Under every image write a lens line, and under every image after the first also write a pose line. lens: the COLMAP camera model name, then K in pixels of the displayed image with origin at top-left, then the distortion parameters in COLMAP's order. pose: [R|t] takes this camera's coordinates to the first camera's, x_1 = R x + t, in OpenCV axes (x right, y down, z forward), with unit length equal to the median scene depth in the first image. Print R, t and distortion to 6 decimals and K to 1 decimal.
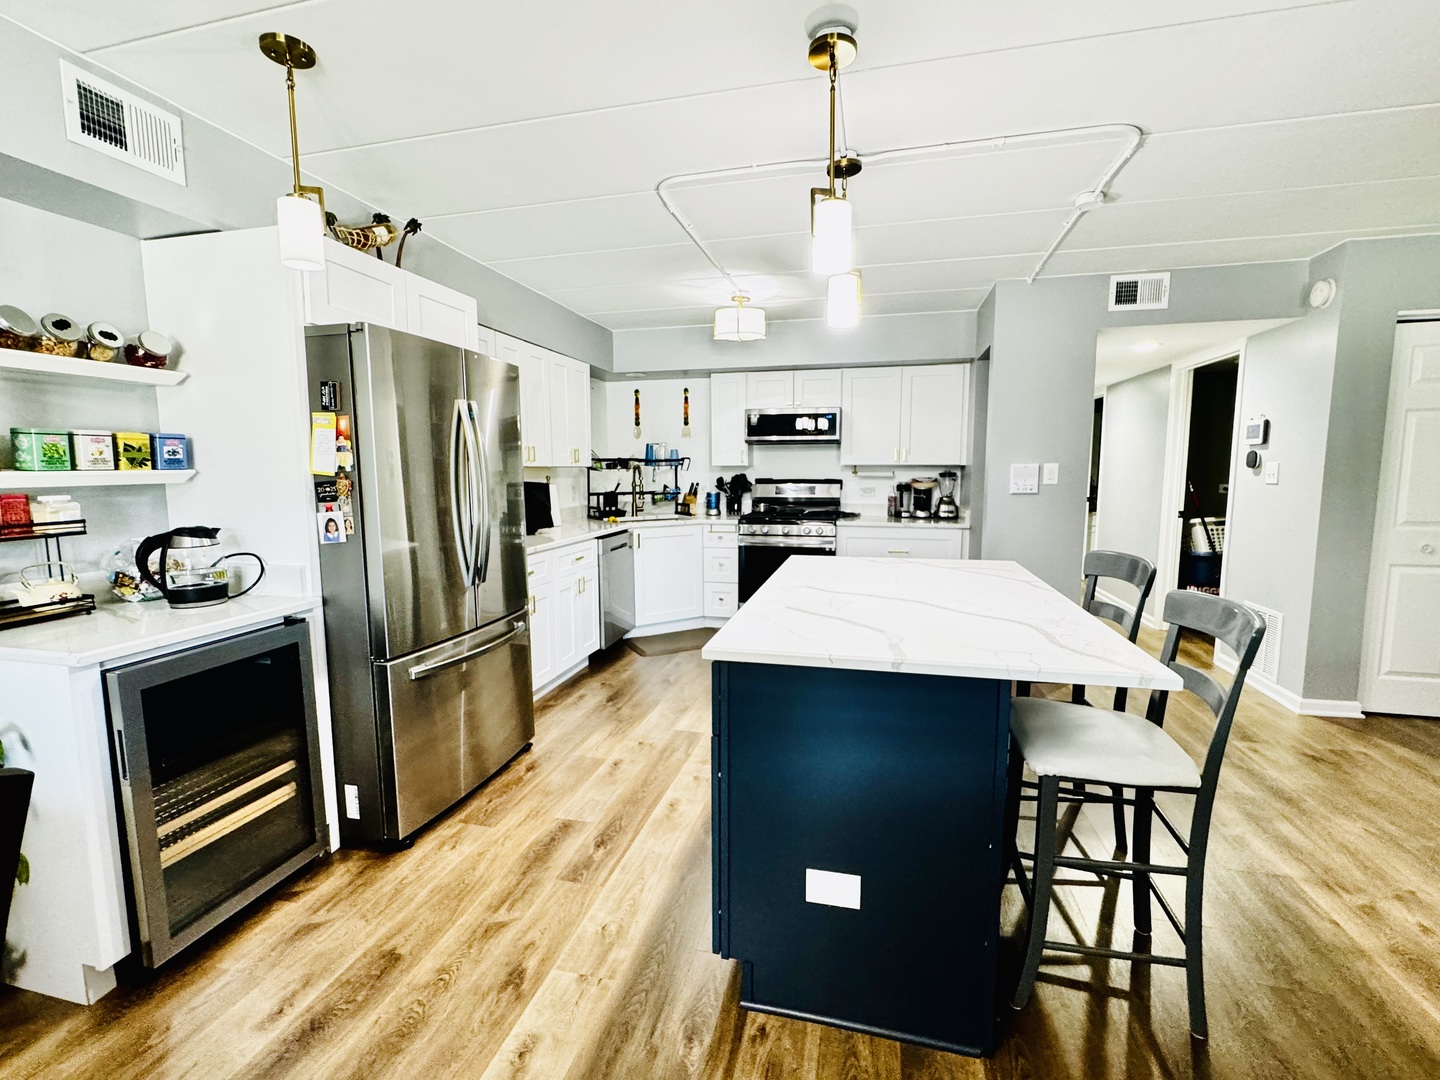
lens RADIAL K [[636.5, 0, 720.0], [0, 636.5, 540.0], [0, 0, 1]] dist [-0.000823, -0.000008]
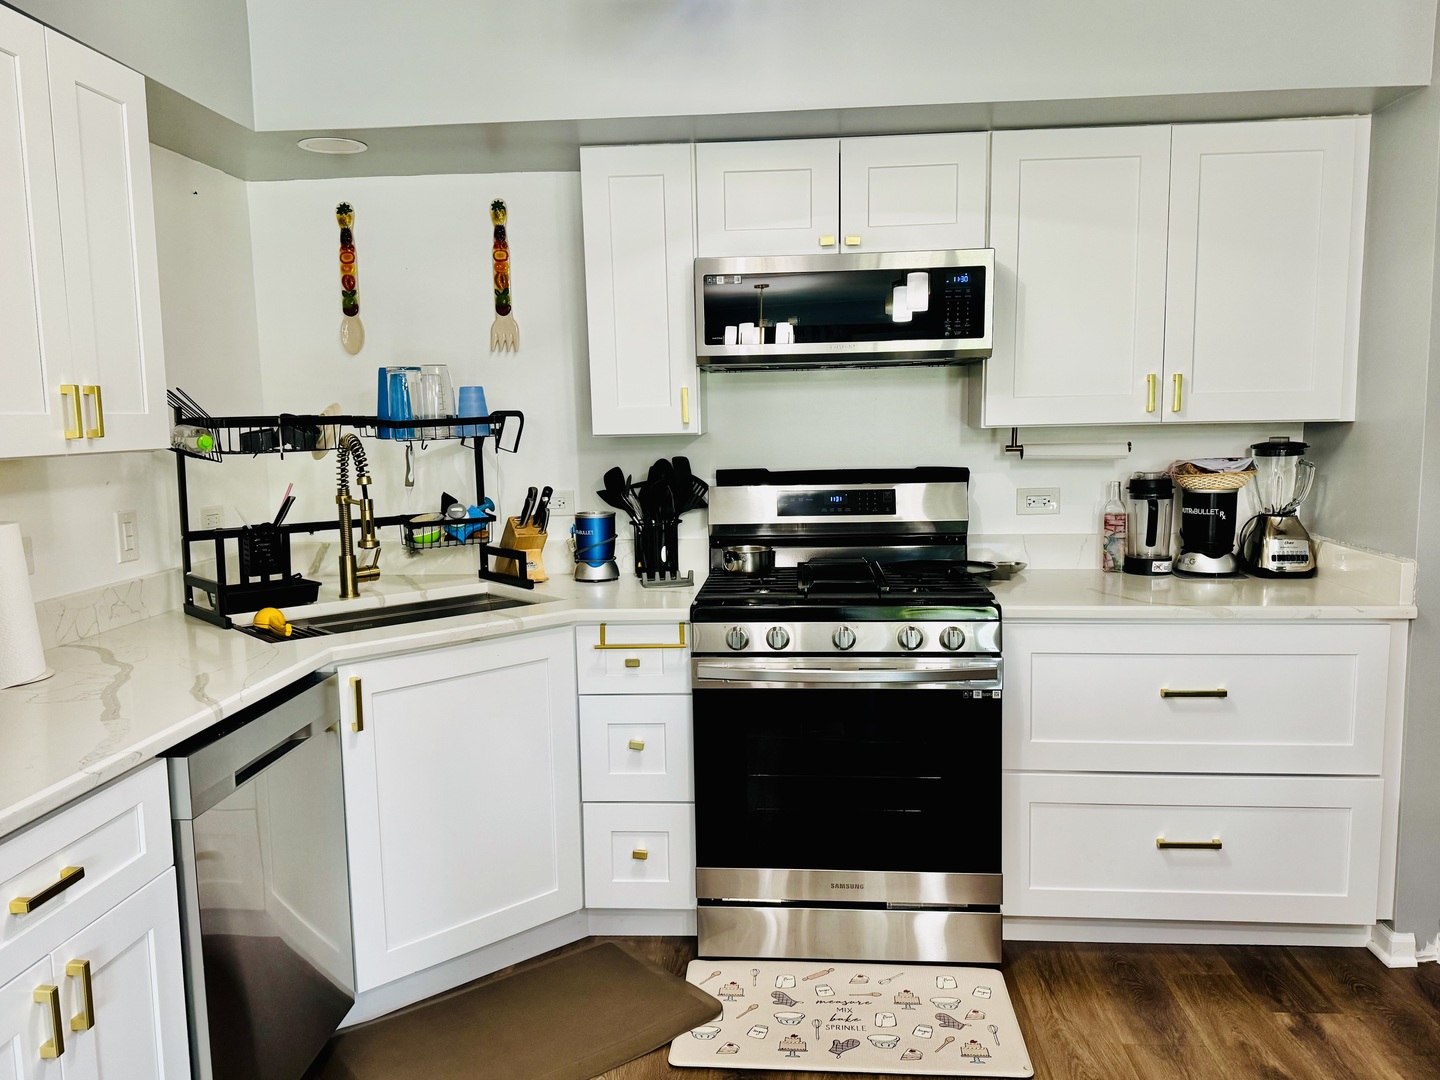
lens RADIAL K [[1078.2, 0, 720.0], [0, 1078.2, 540.0], [0, 0, 1]] dist [0.063206, -0.004671]
pose [[0.985825, -0.033818, 0.164331, -0.040511], [0.033373, 0.999428, 0.005471, -0.063411], [-0.164422, 0.000091, 0.986390, 0.439423]]
